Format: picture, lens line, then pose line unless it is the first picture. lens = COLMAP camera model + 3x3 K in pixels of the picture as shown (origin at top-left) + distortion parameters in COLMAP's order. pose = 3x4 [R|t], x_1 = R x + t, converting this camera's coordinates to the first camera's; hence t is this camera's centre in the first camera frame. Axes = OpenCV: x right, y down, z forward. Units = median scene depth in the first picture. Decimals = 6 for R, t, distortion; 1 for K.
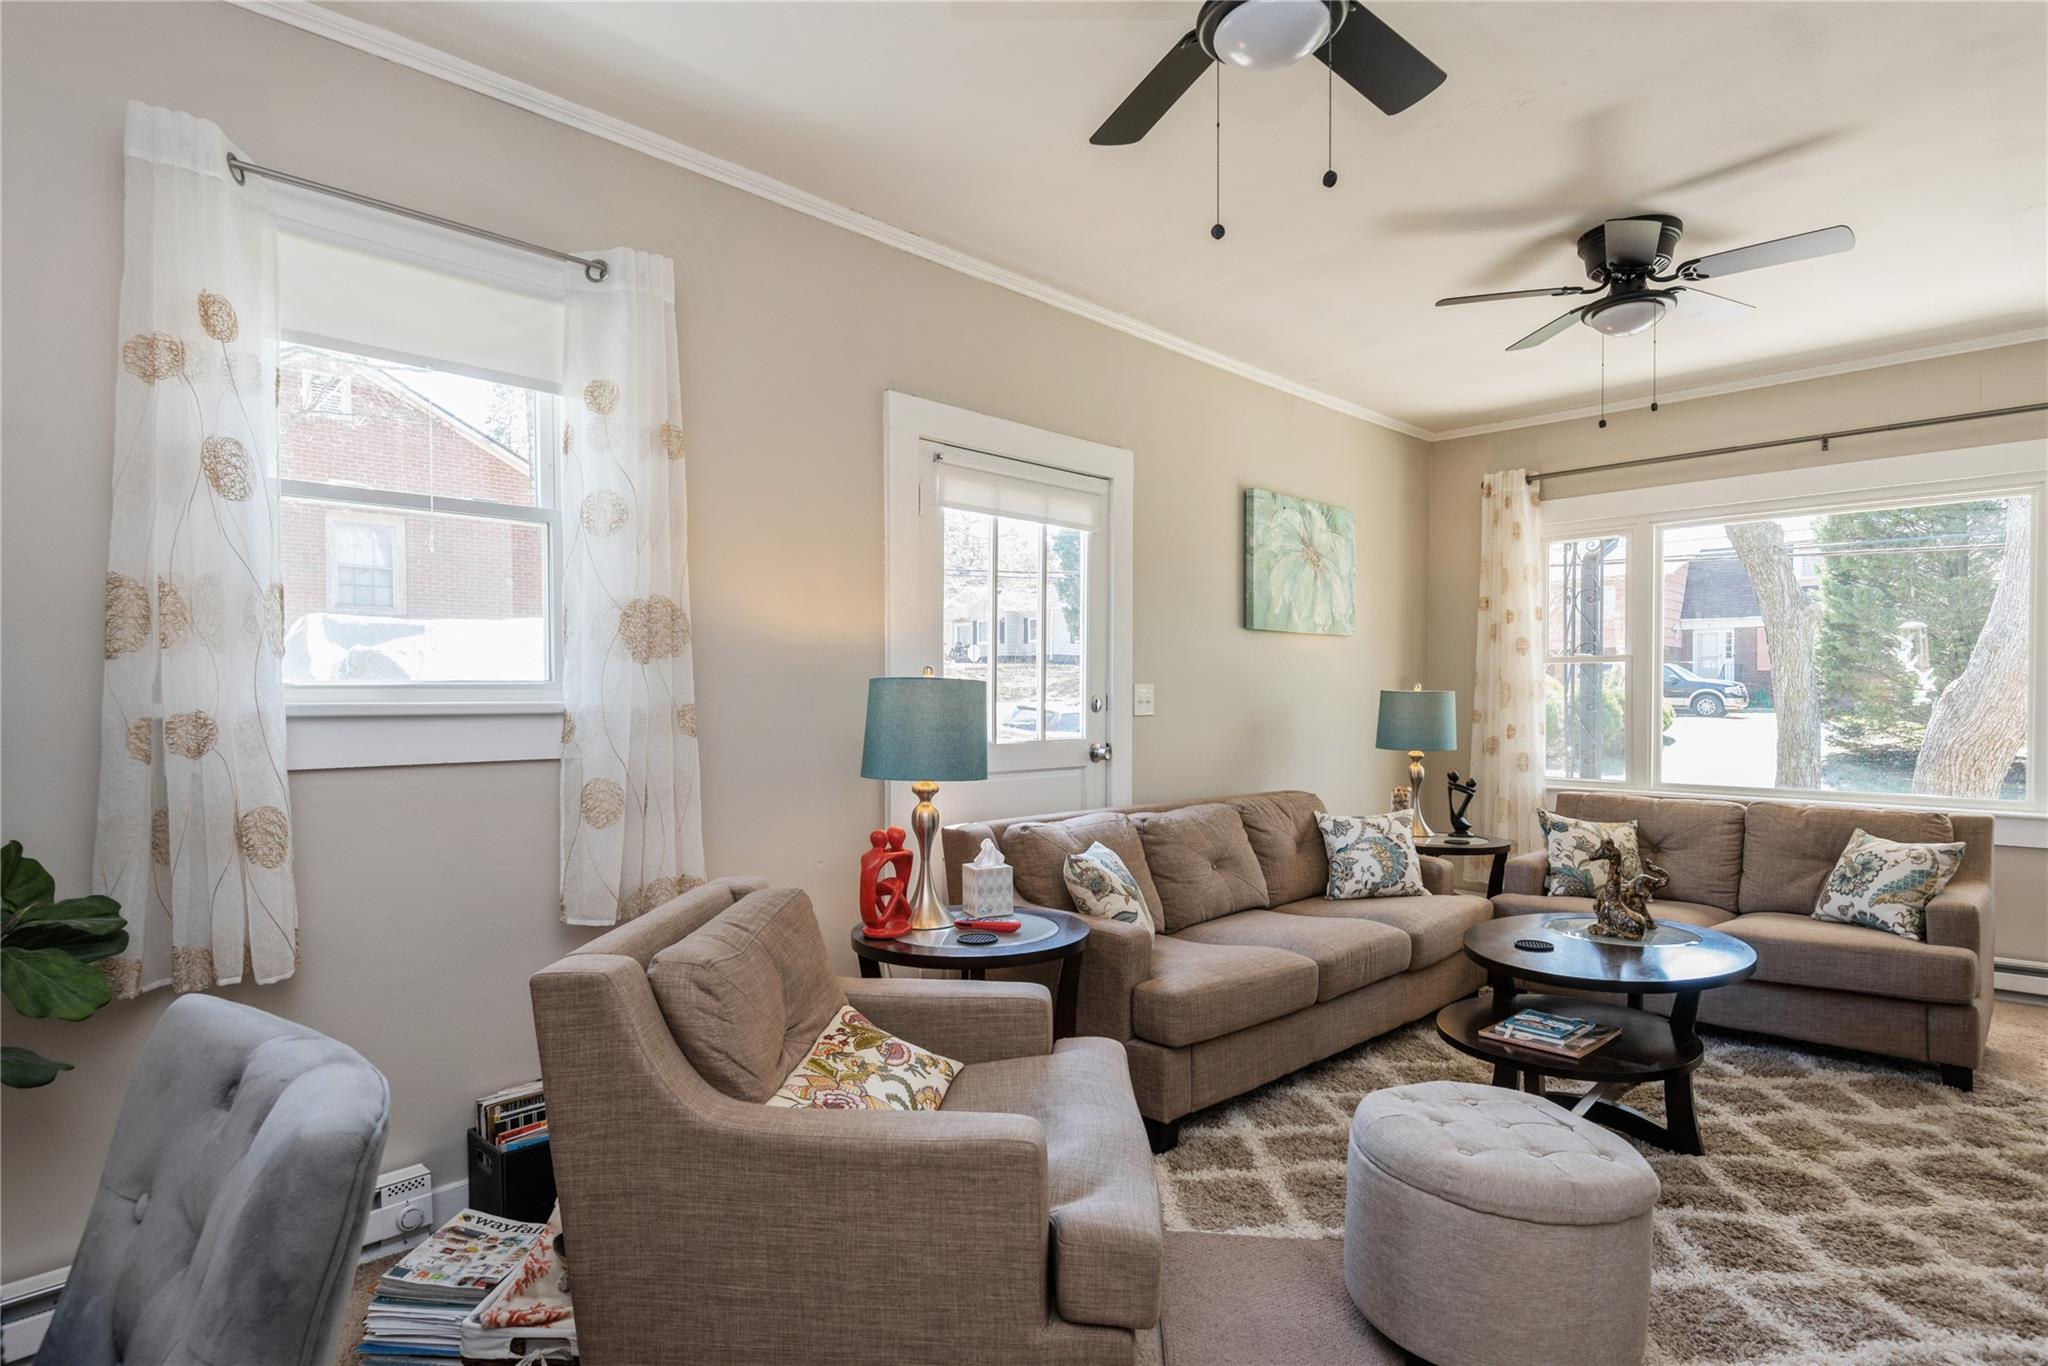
lens RADIAL K [[1049.2, 0, 996.8], [0, 1049.2, 697.1], [0, 0, 1]] dist [0.025349, -0.016505]
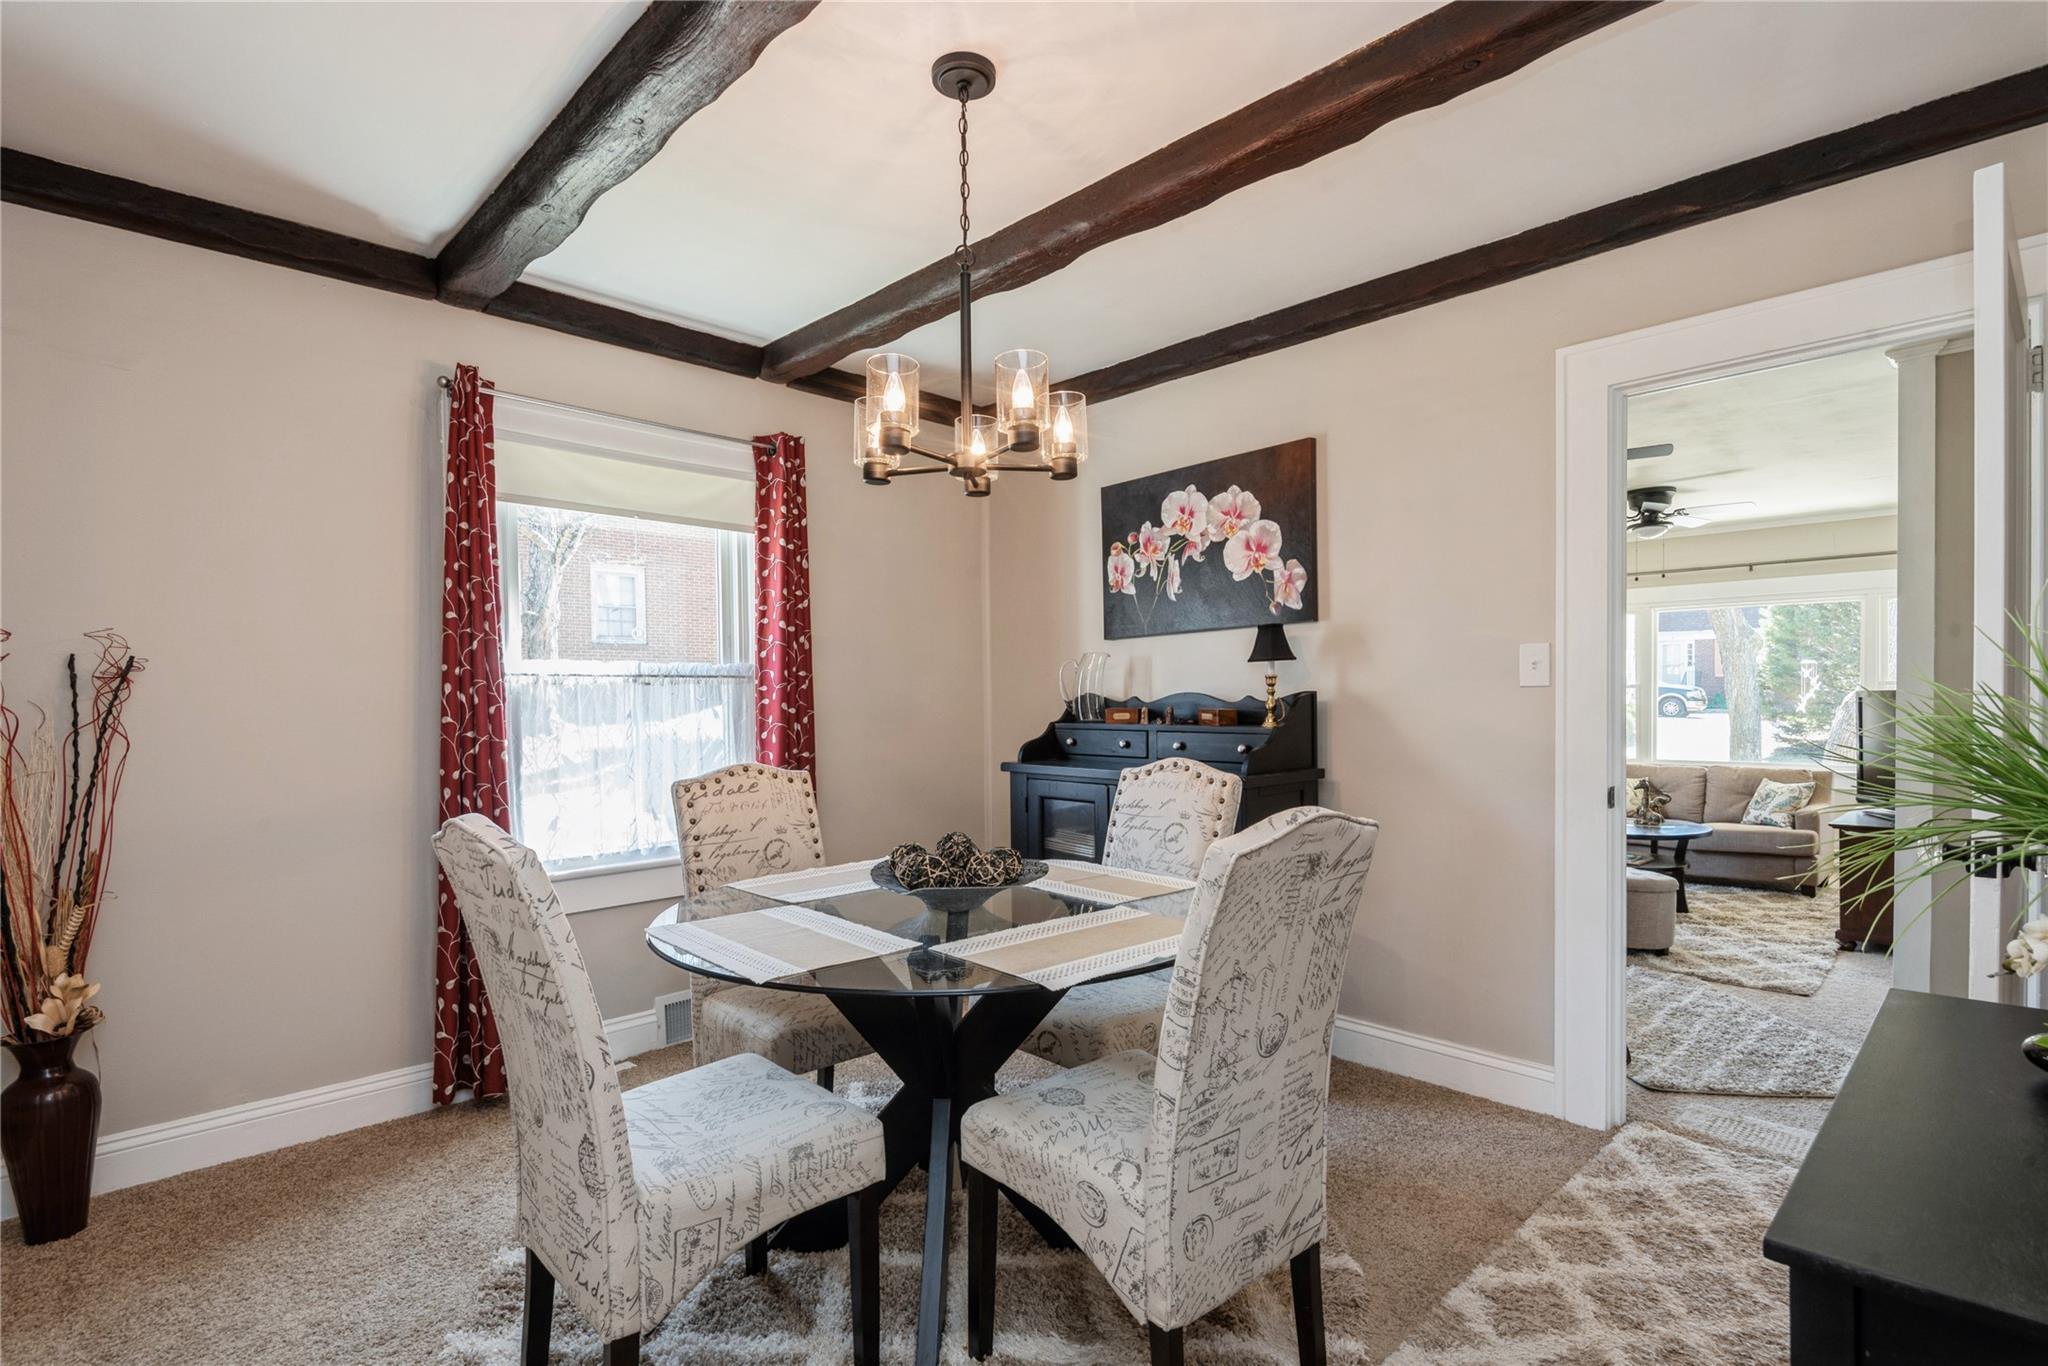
lens RADIAL K [[964.9, 0, 1011.3], [0, 964.9, 703.1], [0, 0, 1]] dist [0.004008, 0.000381]
pose [[0.999967, -0.005739, -0.005759, -0.529089], [0.005746, 0.999983, 0.001303, -0.023665], [0.005752, -0.001336, 0.999983, -0.740304]]
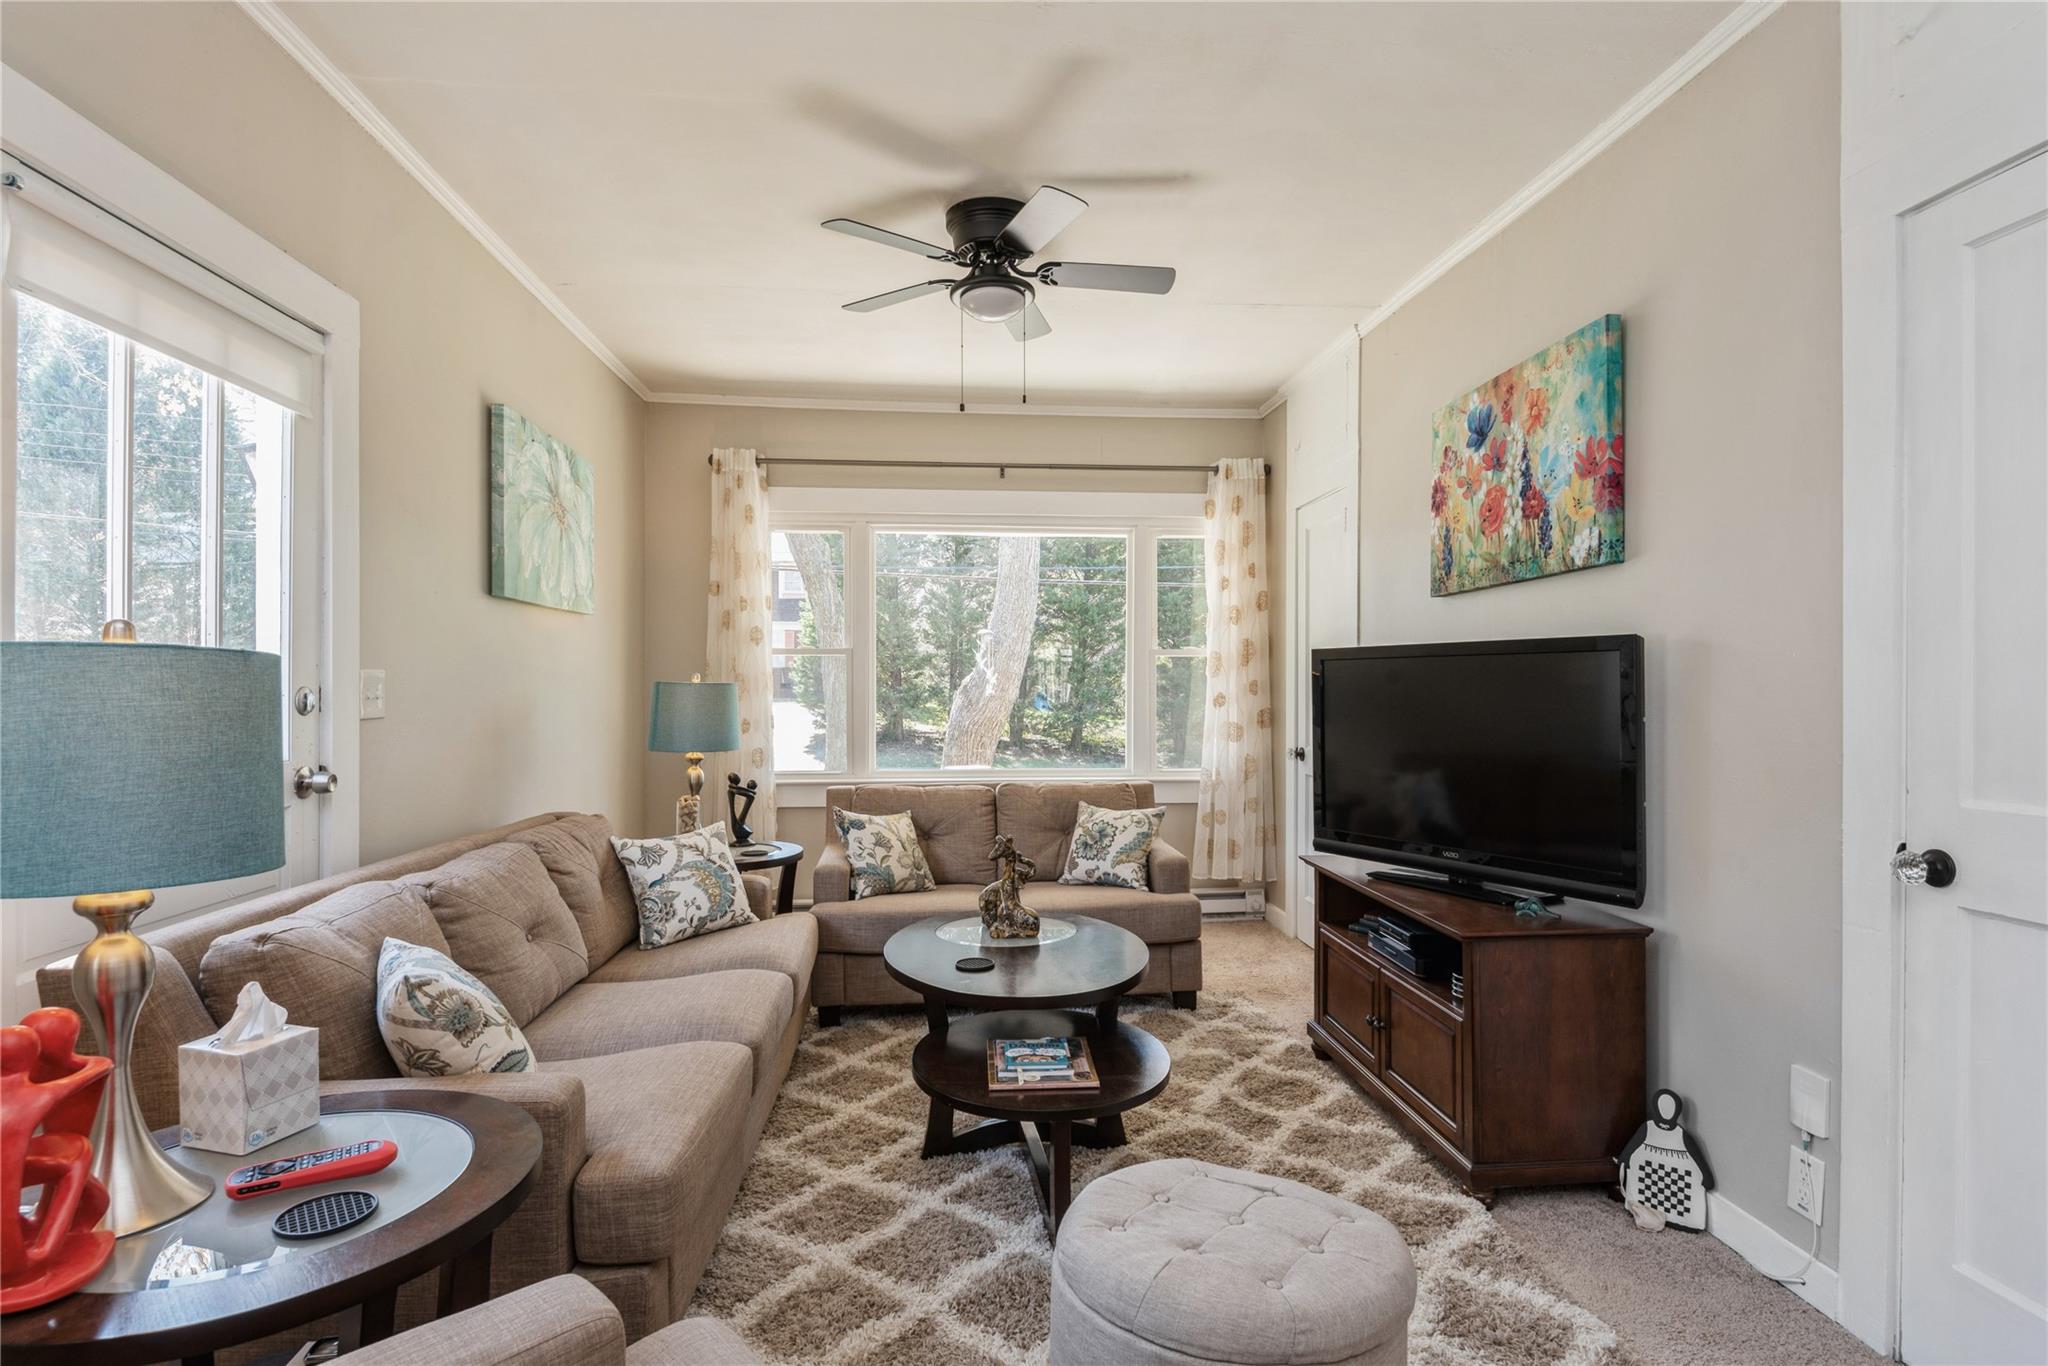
lens RADIAL K [[1049.2, 0, 1030.8], [0, 1049.2, 687.4], [0, 0, 1]] dist [0.025349, -0.016505]
pose [[0.624892, 0.000394, 0.780711, -0.117258], [0.000935, 0.999999, -0.001253, -0.000219], [-0.780711, 0.001513, 0.624891, 0.293595]]
